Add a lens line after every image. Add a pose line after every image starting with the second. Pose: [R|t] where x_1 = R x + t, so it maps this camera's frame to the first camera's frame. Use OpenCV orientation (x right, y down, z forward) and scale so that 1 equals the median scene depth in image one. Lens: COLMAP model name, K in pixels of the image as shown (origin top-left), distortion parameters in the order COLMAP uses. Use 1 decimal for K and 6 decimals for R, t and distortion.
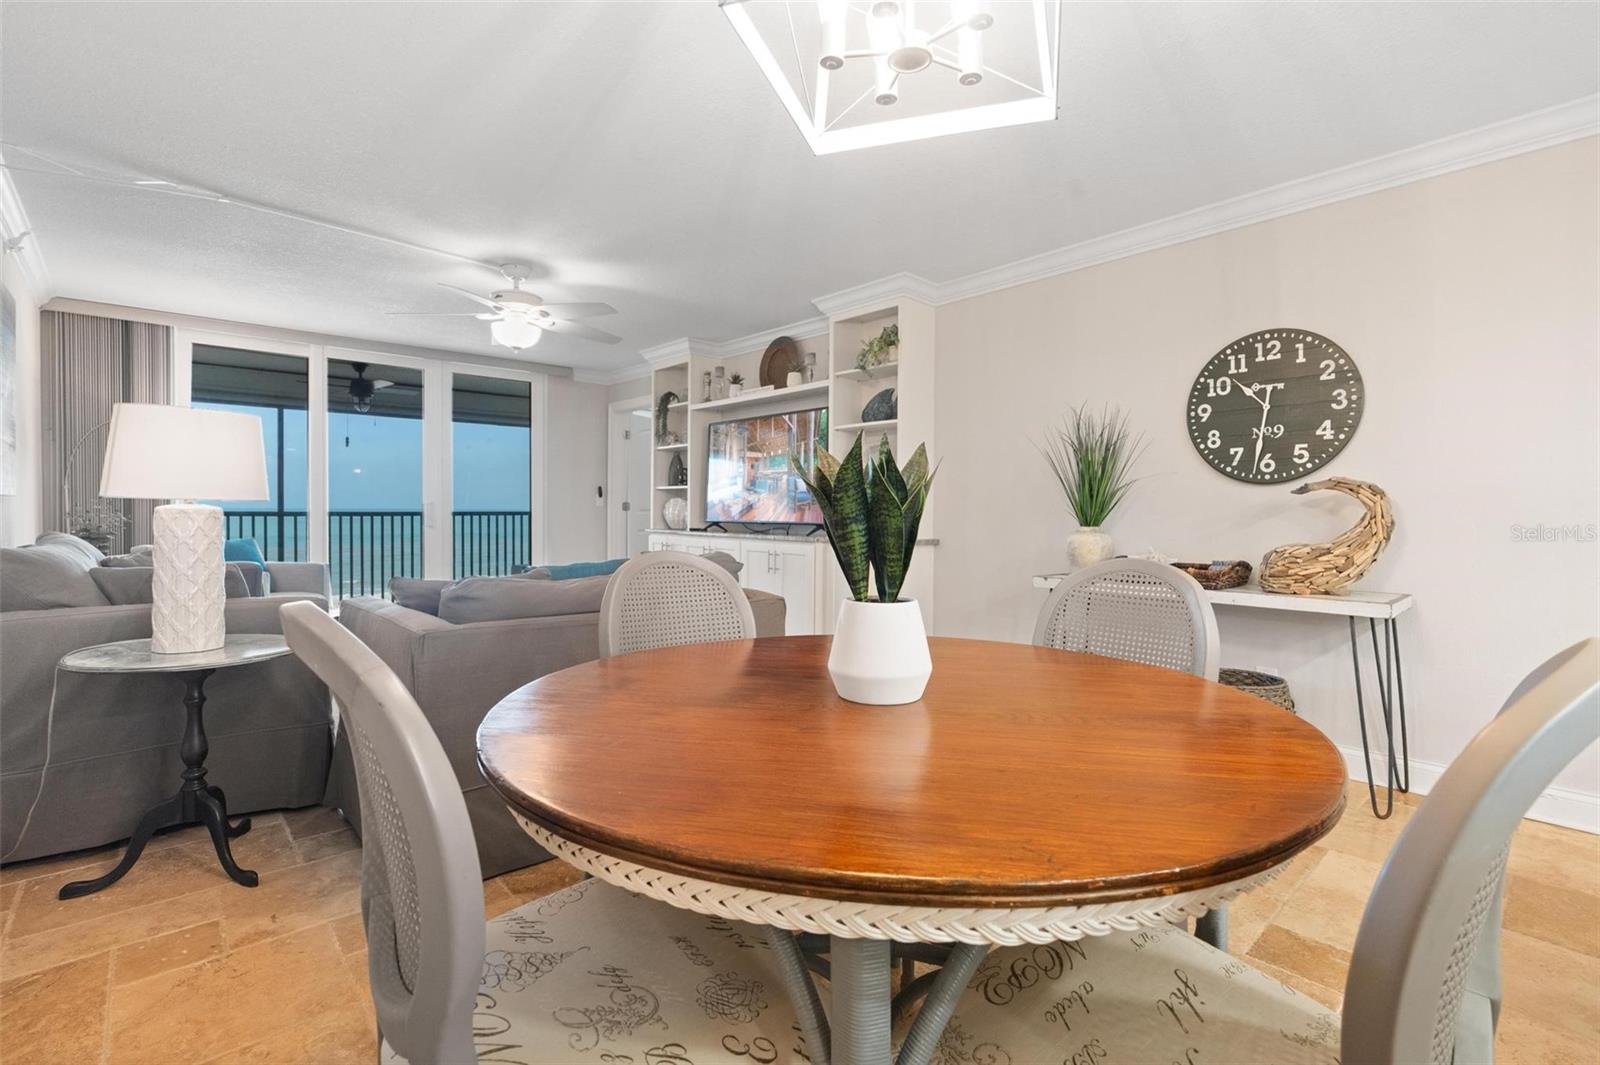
lens RADIAL K [[747.9, 0, 805.1], [0, 747.9, 523.1], [0, 0, 1]] dist [-0.010316, 0.004418]
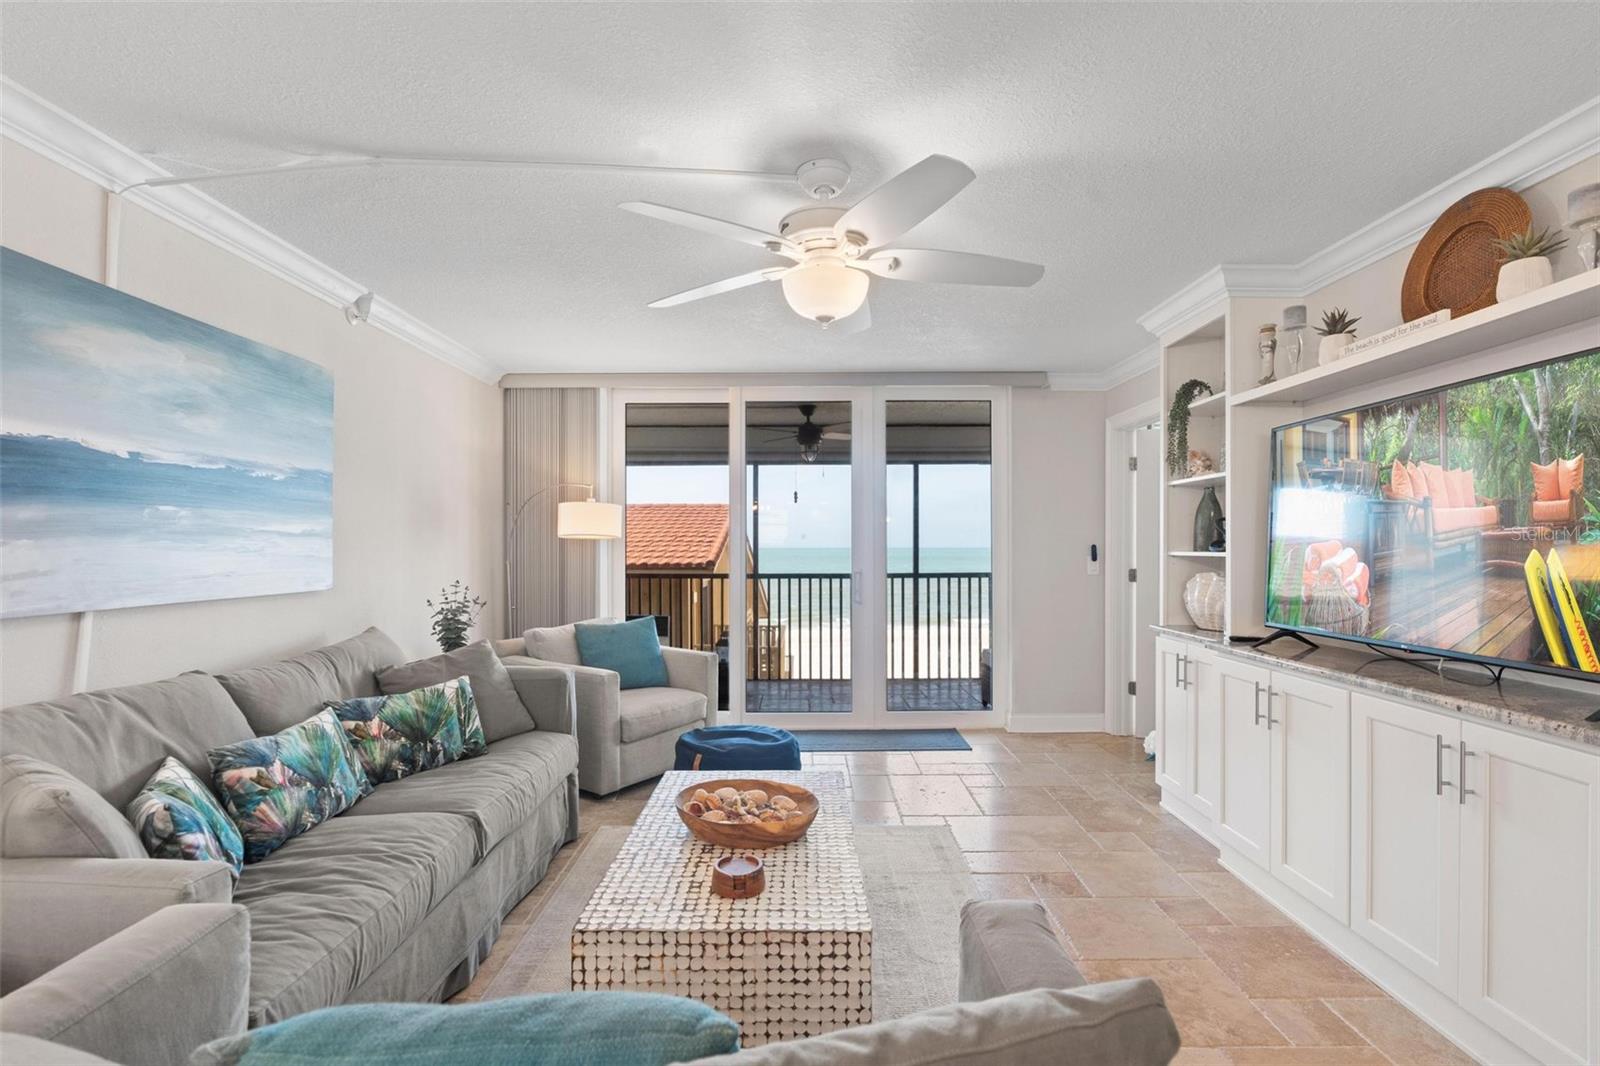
lens RADIAL K [[747.9, 0, 803.7], [0, 747.9, 540.8], [0, 0, 1]] dist [-0.010316, 0.004418]
pose [[0.746823, -0.012007, -0.664914, -0.057495], [-0.004637, 0.999719, -0.023261, -0.080084], [0.665006, 0.020455, 0.746558, 0.750173]]
